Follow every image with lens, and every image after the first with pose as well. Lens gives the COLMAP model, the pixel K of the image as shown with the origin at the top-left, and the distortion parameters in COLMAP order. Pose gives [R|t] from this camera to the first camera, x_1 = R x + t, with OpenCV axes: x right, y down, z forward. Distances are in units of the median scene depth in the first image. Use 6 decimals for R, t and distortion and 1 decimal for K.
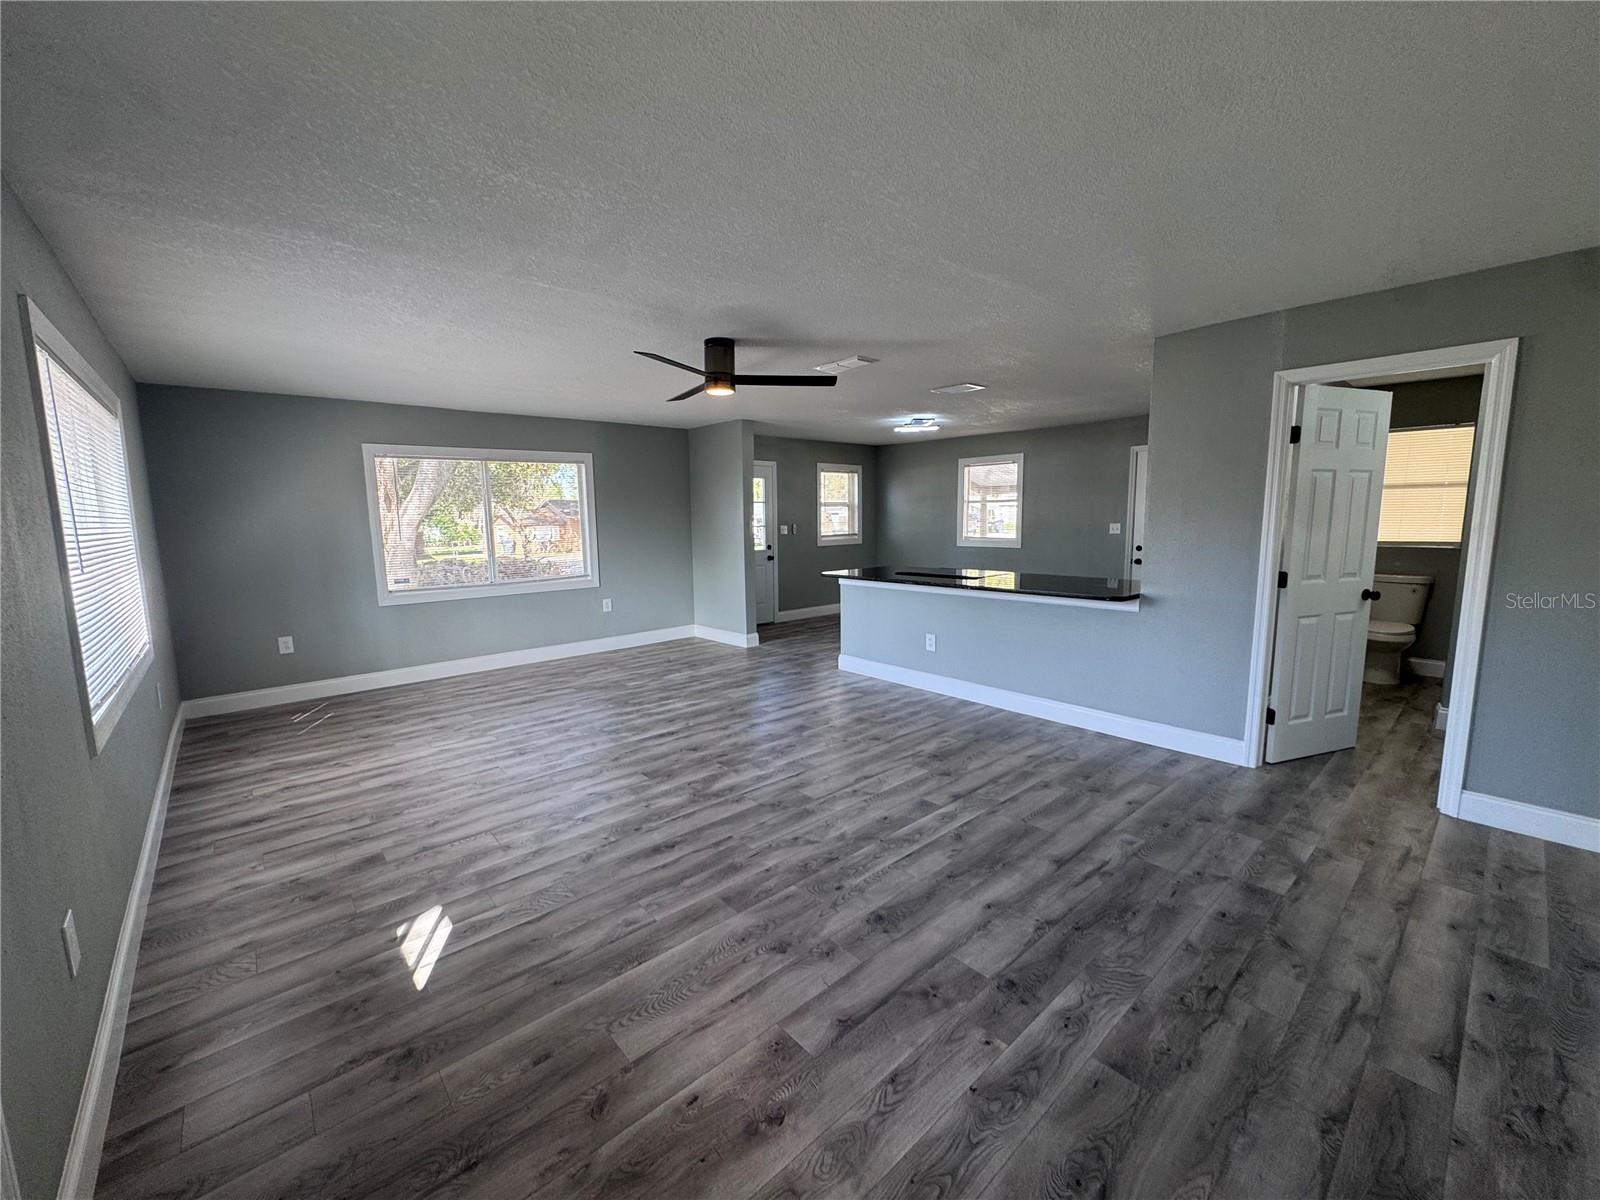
lens RADIAL K [[639.3, 0, 797.1], [0, 639.3, 610.9], [0, 0, 1]] dist [-0.004765, 0.000202]
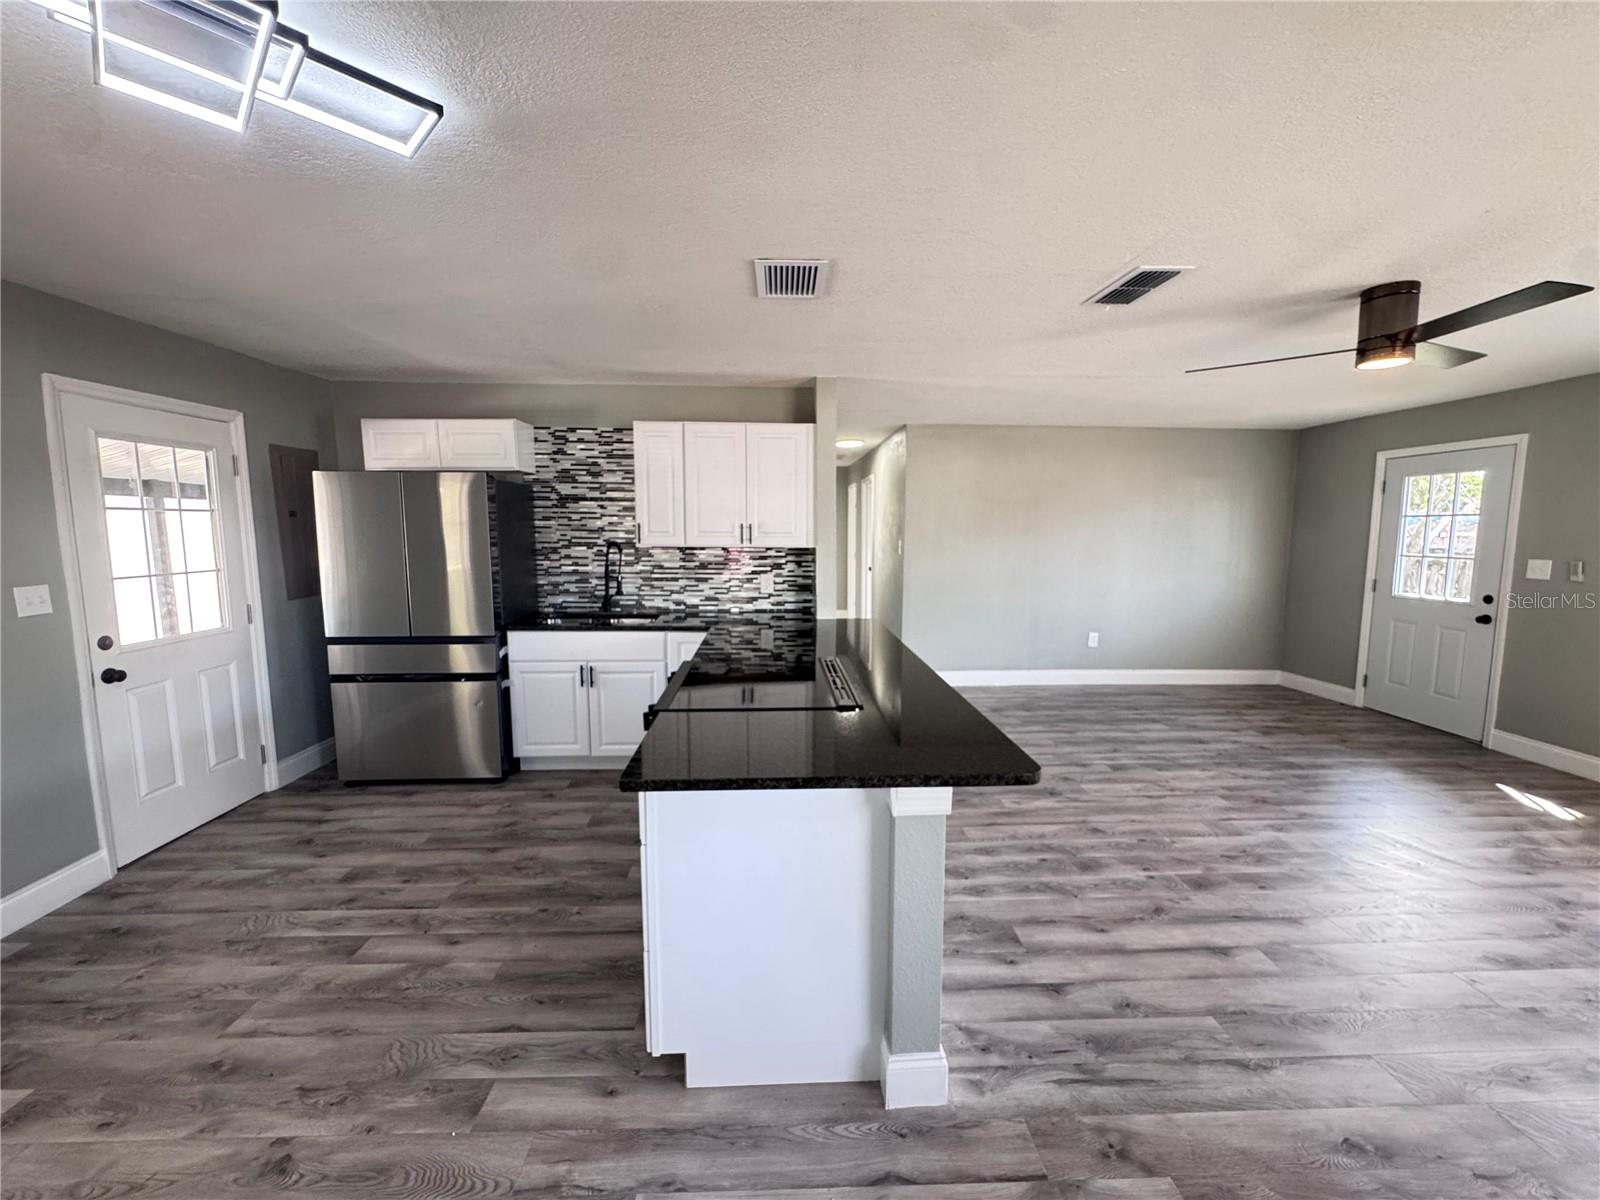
lens RADIAL K [[639.3, 0, 800.4], [0, 639.3, 600.8], [0, 0, 1]] dist [-0.004765, 0.000202]
pose [[-0.773941, -0.056466, 0.630736, -0.080299], [0.106795, 0.970113, 0.217890, -0.309022], [-0.624188, 0.235993, -0.744780, 1.930229]]
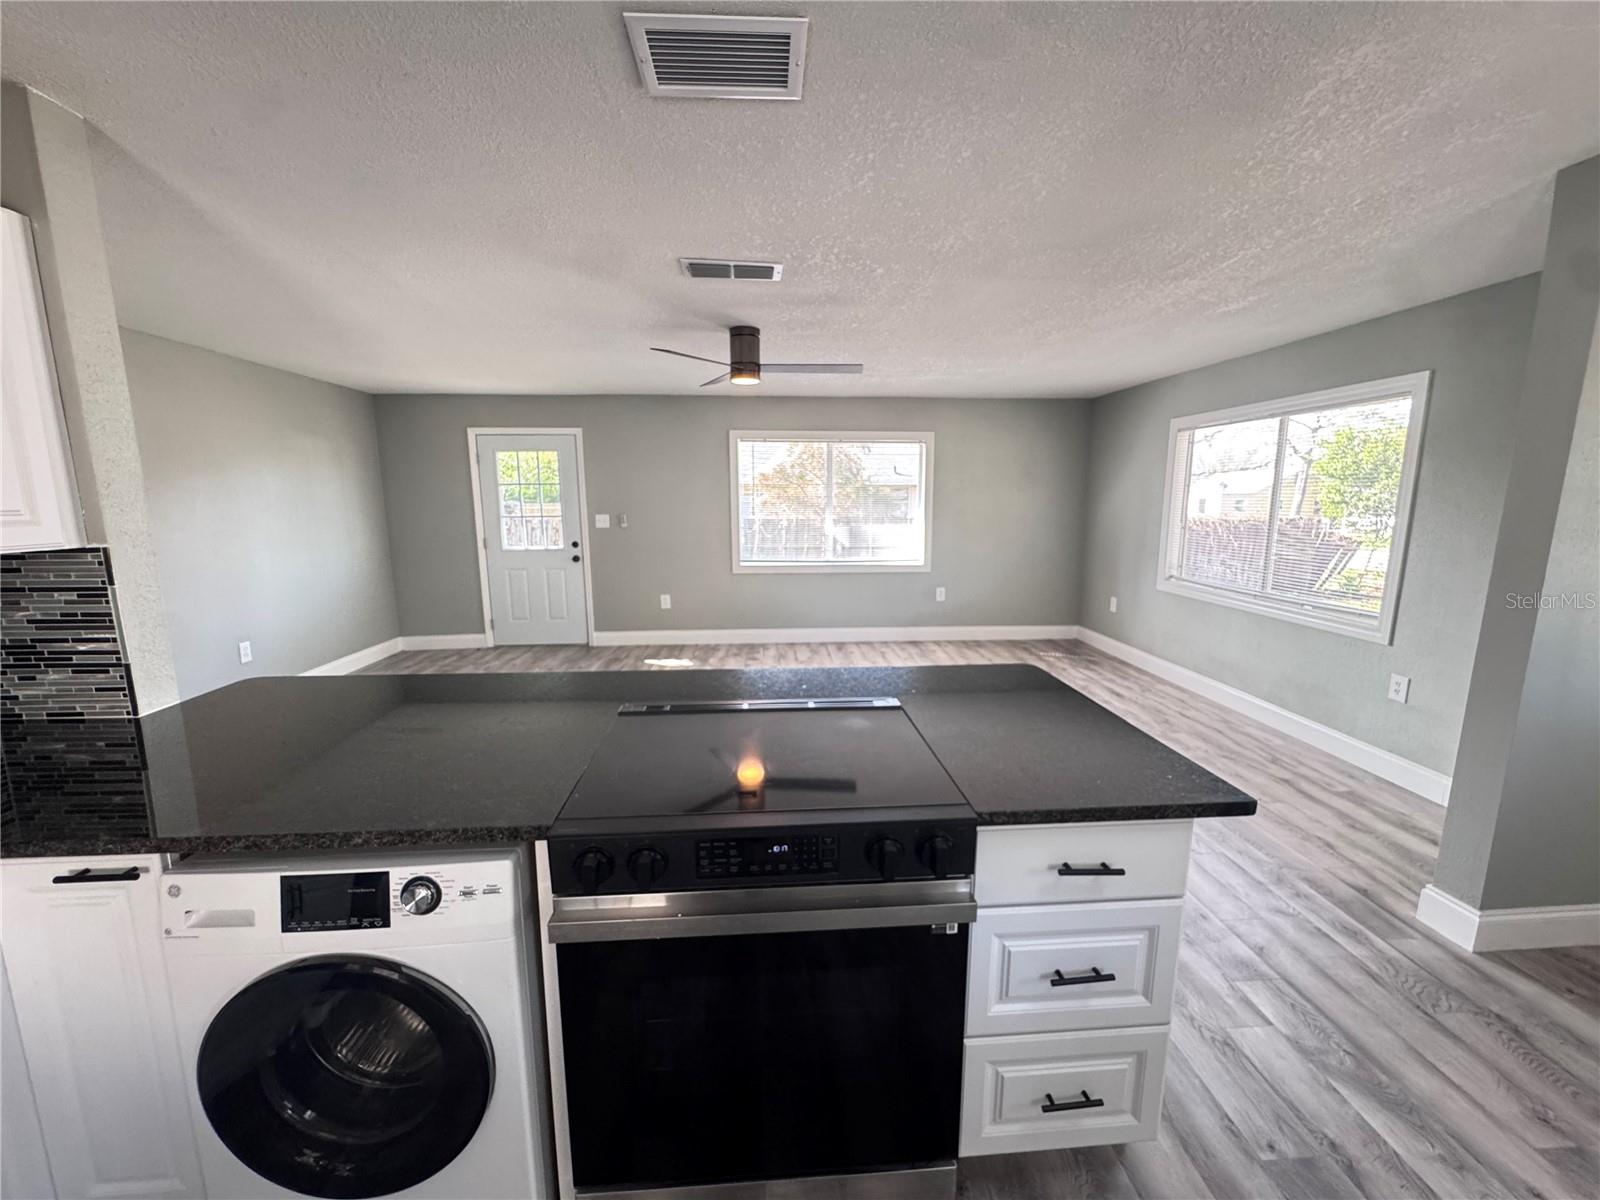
lens RADIAL K [[639.3, 0, 797.7], [0, 639.3, 599.3], [0, 0, 1]] dist [-0.004765, 0.000202]
pose [[-0.613468, 0.146501, -0.776012, 0.651862], [-0.107001, 0.958161, 0.265477, -0.287959], [0.782437, 0.245896, -0.572126, 1.703062]]
